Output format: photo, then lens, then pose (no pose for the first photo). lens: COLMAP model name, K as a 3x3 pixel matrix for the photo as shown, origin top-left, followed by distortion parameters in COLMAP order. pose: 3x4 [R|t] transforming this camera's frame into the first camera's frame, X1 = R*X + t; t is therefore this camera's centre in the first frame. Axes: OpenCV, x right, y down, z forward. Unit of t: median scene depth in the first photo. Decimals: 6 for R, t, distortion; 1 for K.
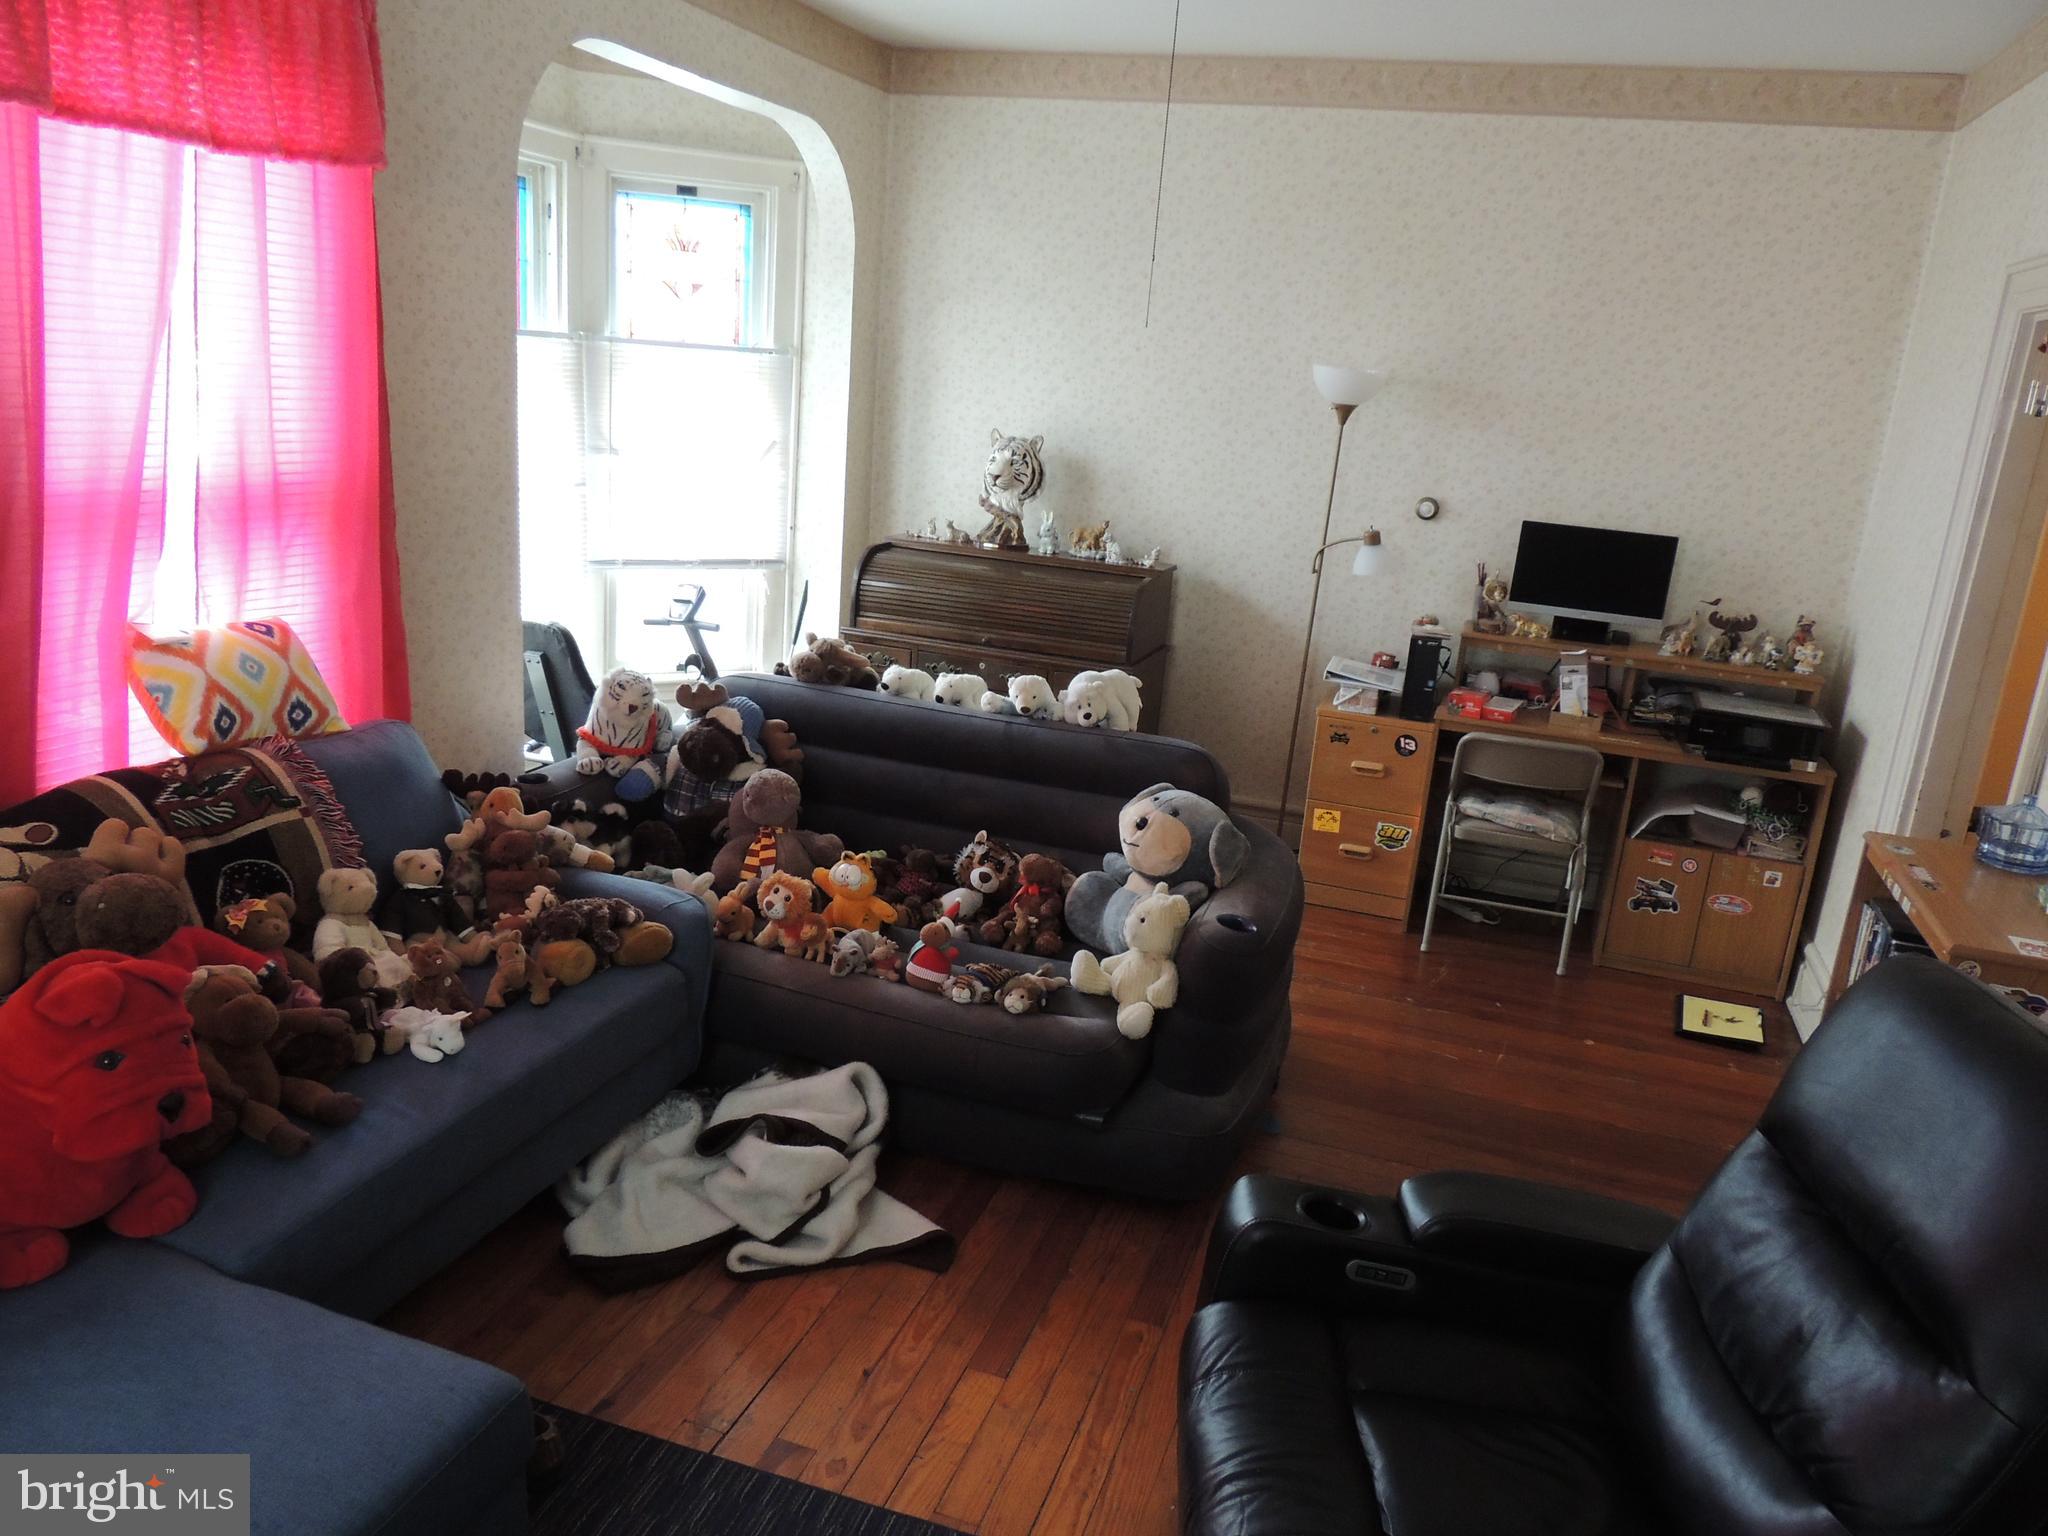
lens RADIAL K [[1449.5, 0, 1029.4], [0, 1449.5, 772.5], [0, 0, 1]] dist [-0.024633, 0.006116]
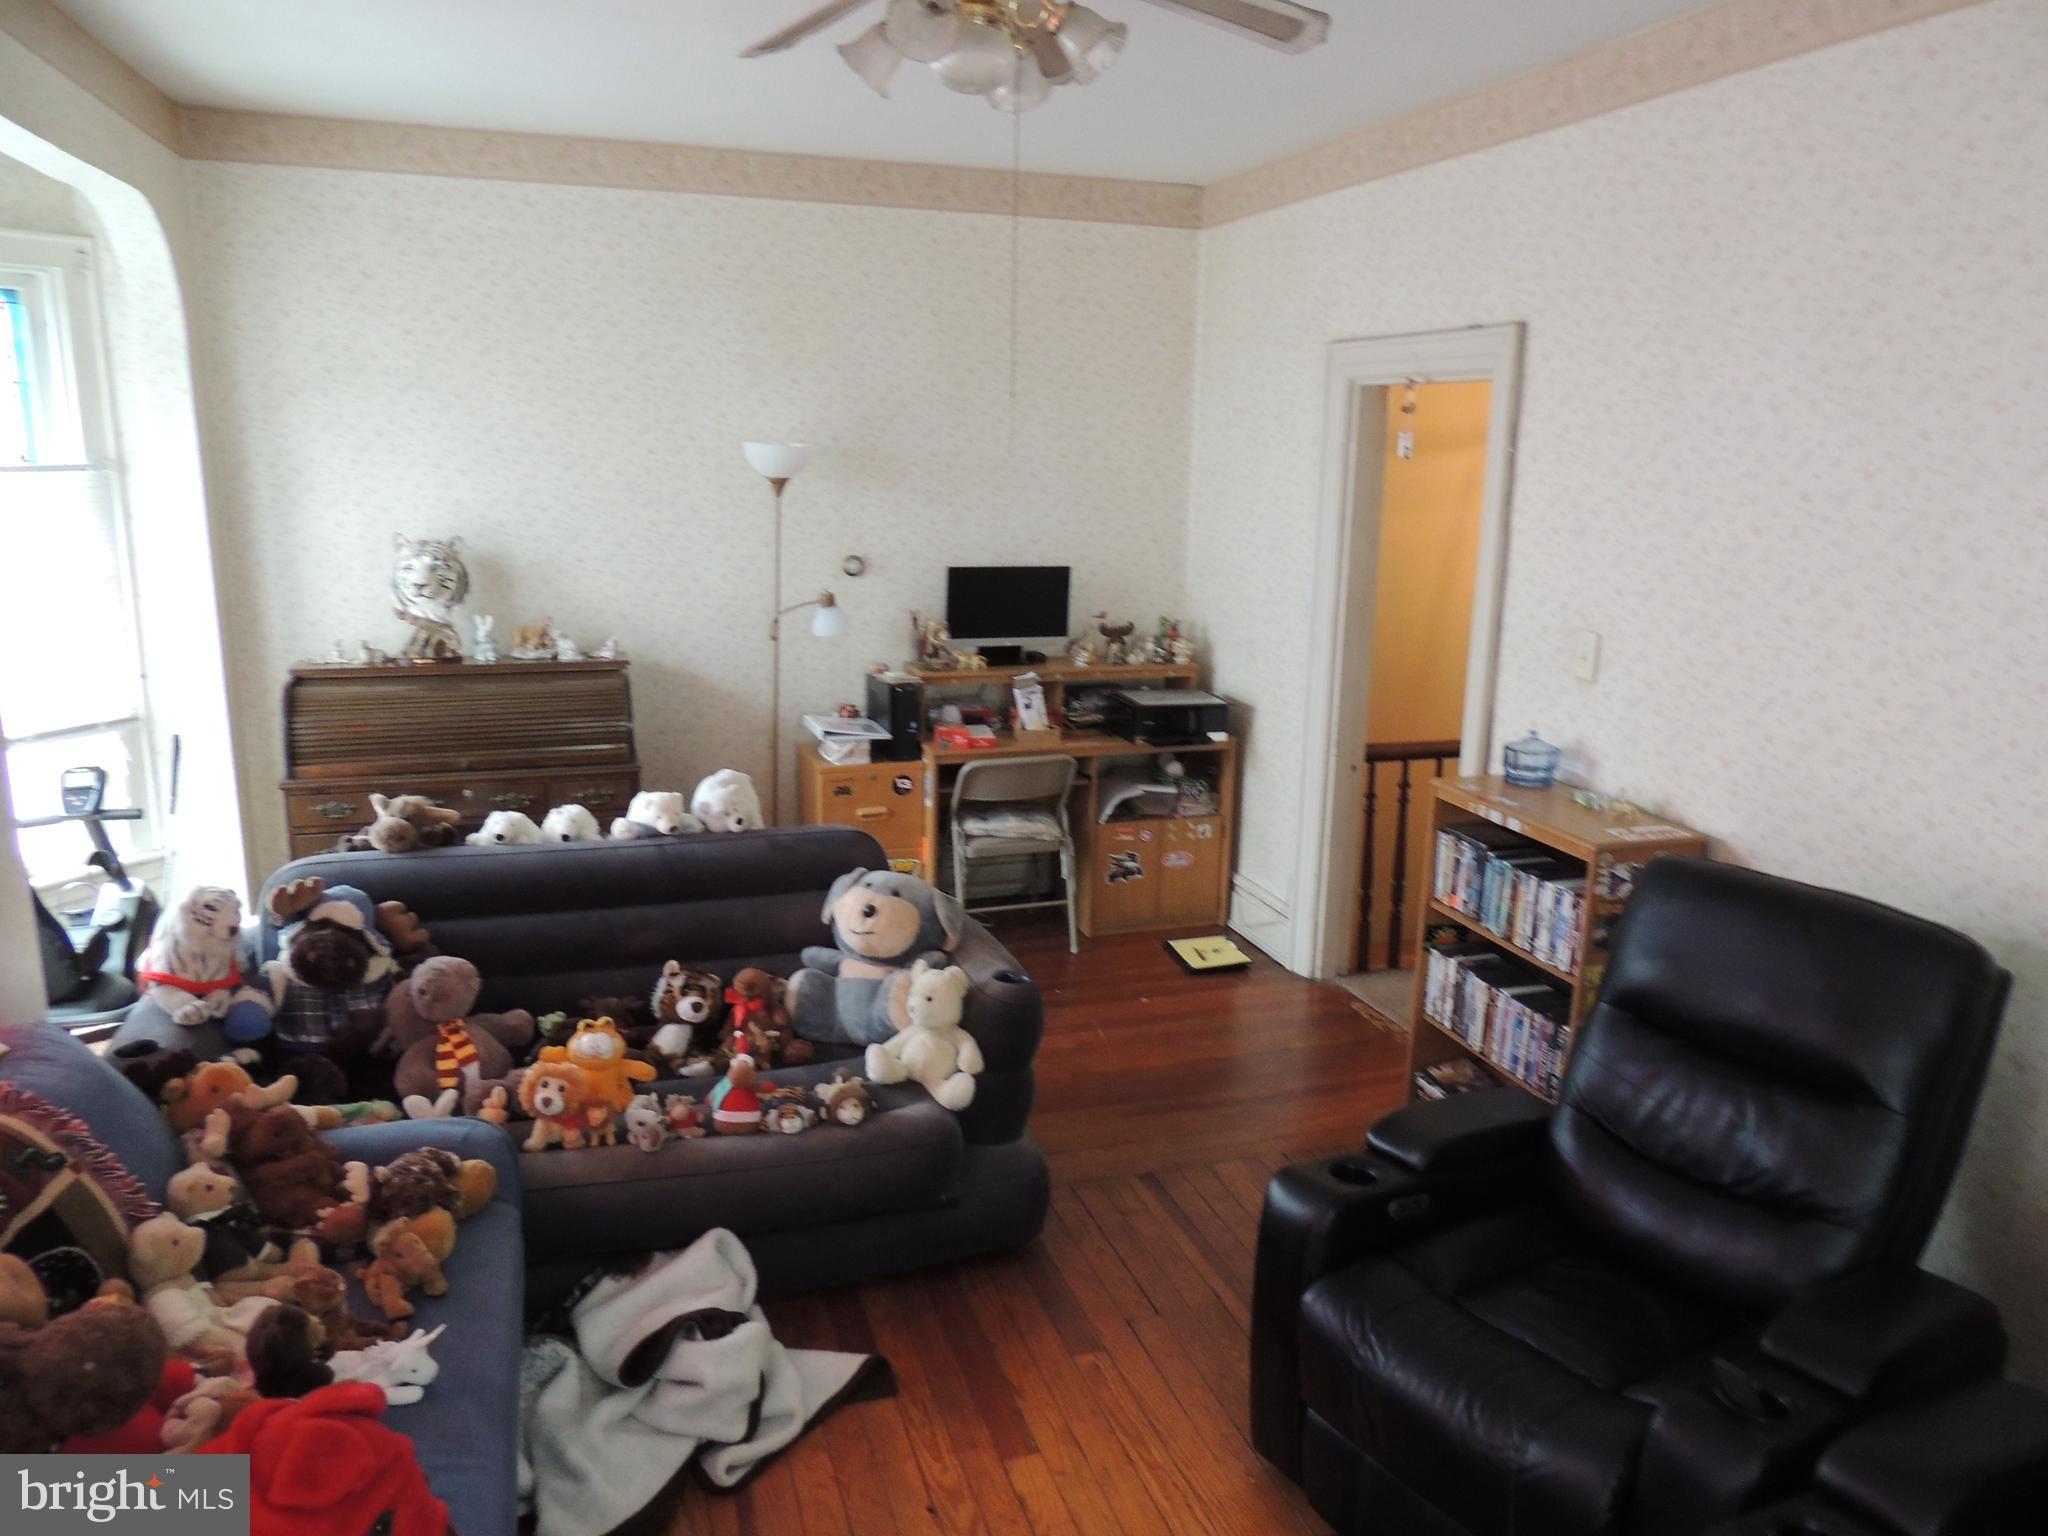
lens RADIAL K [[1449.5, 0, 1029.4], [0, 1449.5, 772.5], [0, 0, 1]] dist [-0.024633, 0.006116]
pose [[0.801548, -0.195082, 0.565211, -0.288870], [0.204124, 0.977768, 0.048000, -0.063922], [-0.562009, 0.076899, 0.823549, 0.057439]]
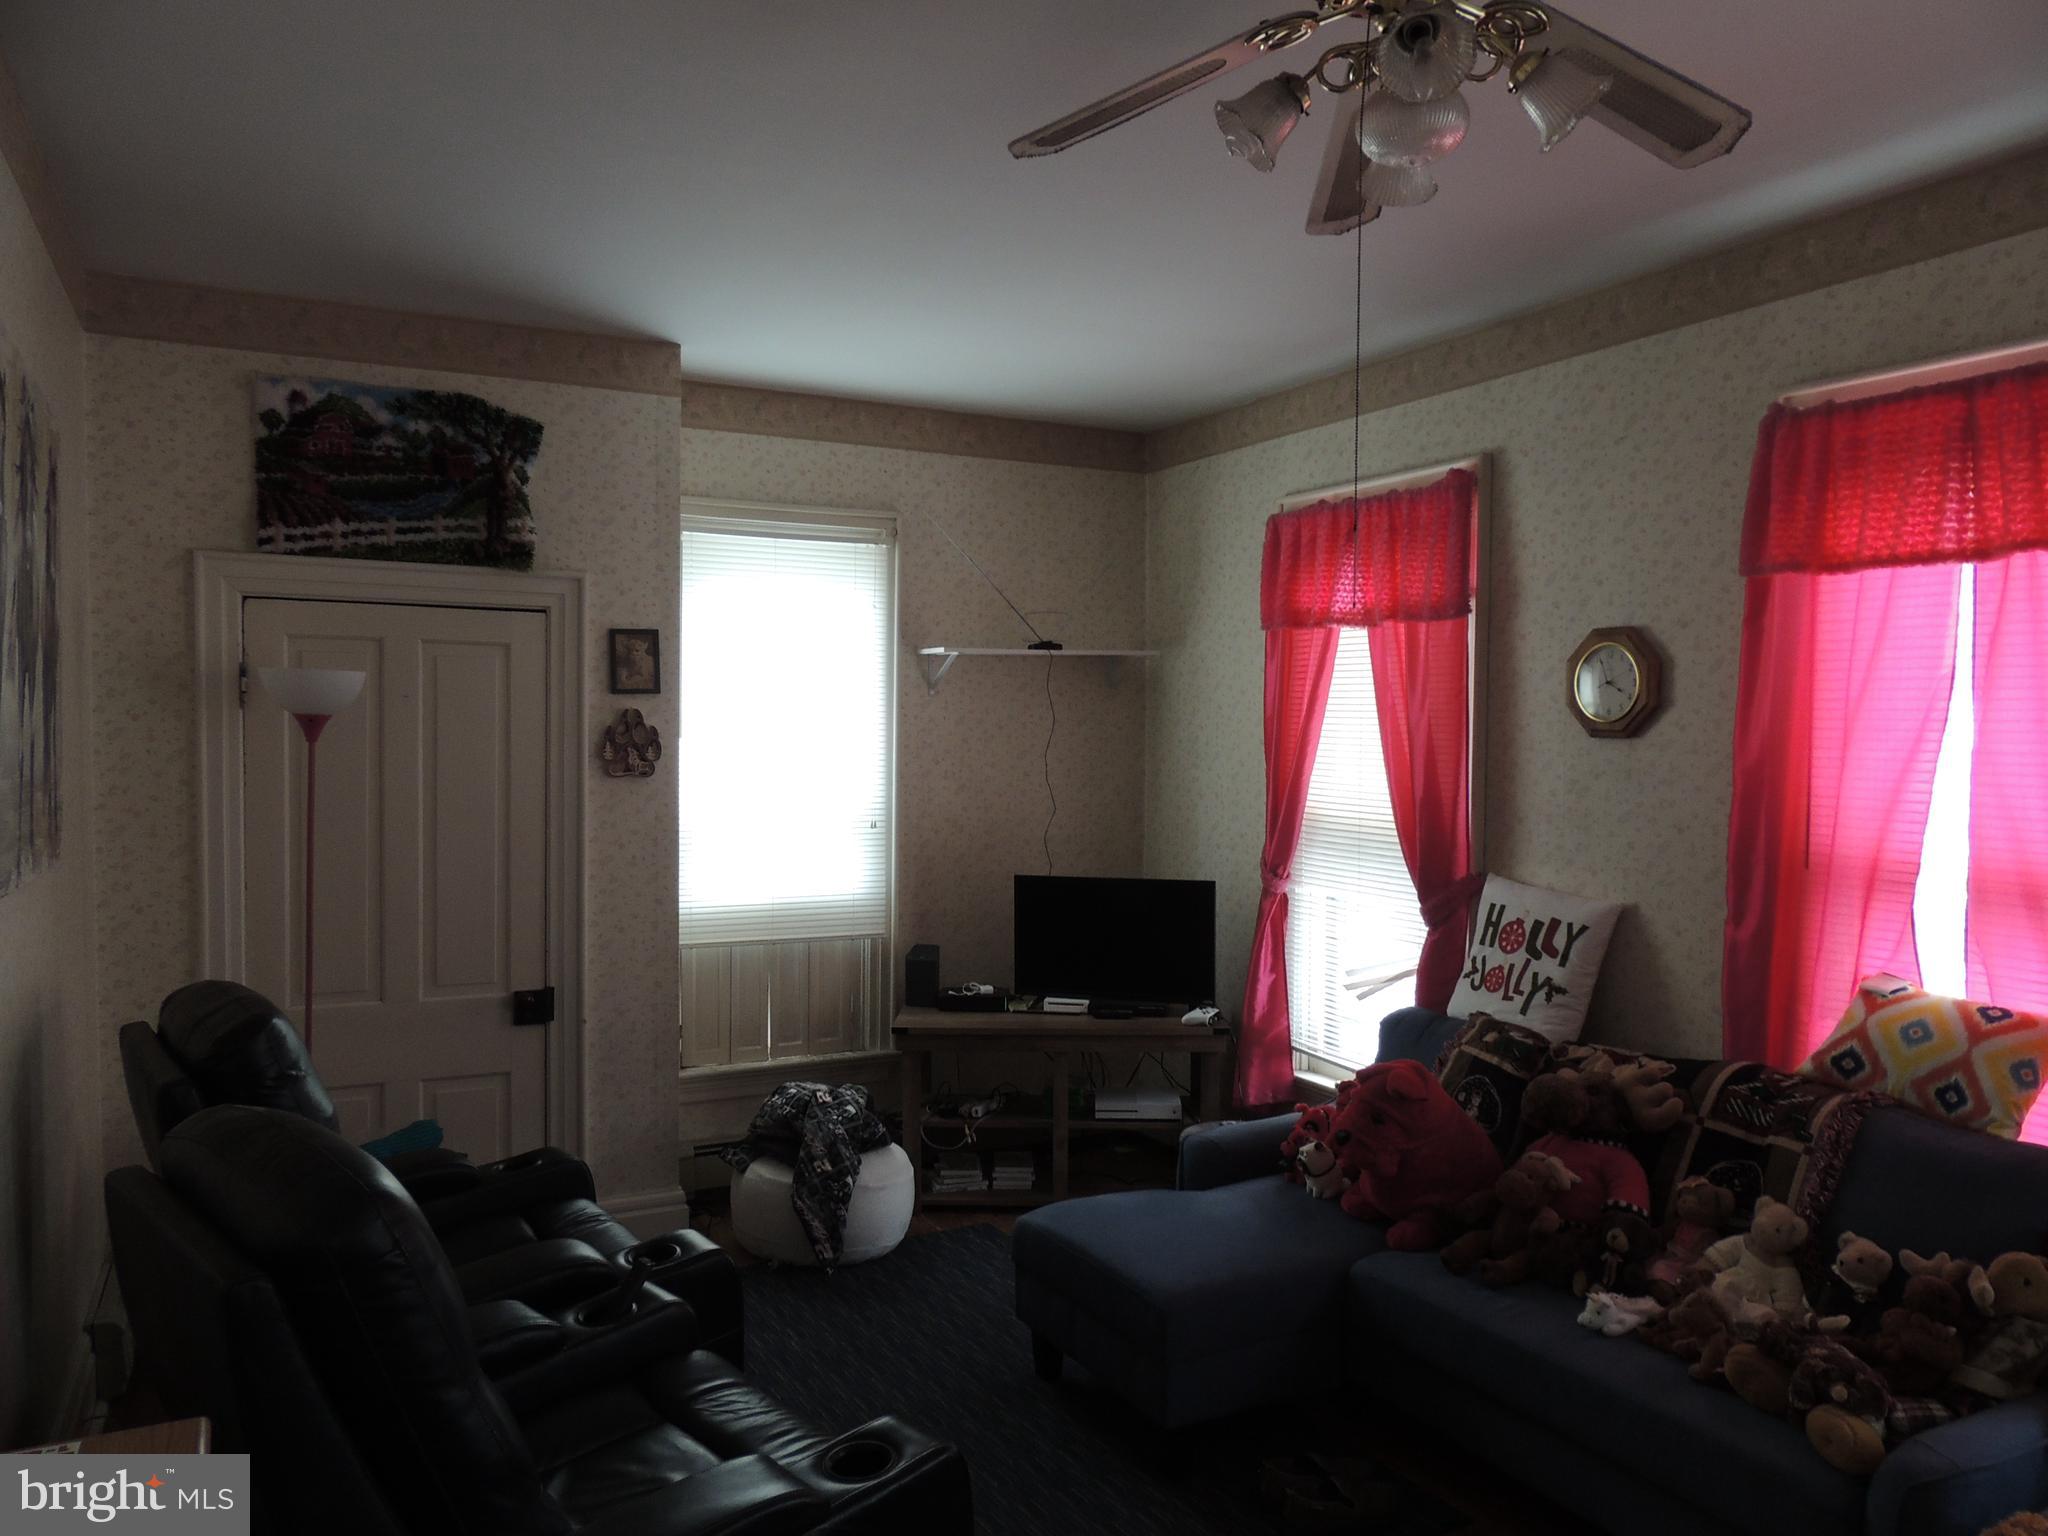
lens RADIAL K [[1449.5, 0, 1029.4], [0, 1449.5, 772.5], [0, 0, 1]] dist [-0.024633, 0.006116]
pose [[-0.682430, -0.060986, -0.728402, 0.403639], [-0.252287, 0.954927, 0.156413, -0.154429], [0.686032, 0.290507, -0.667057, 0.732368]]
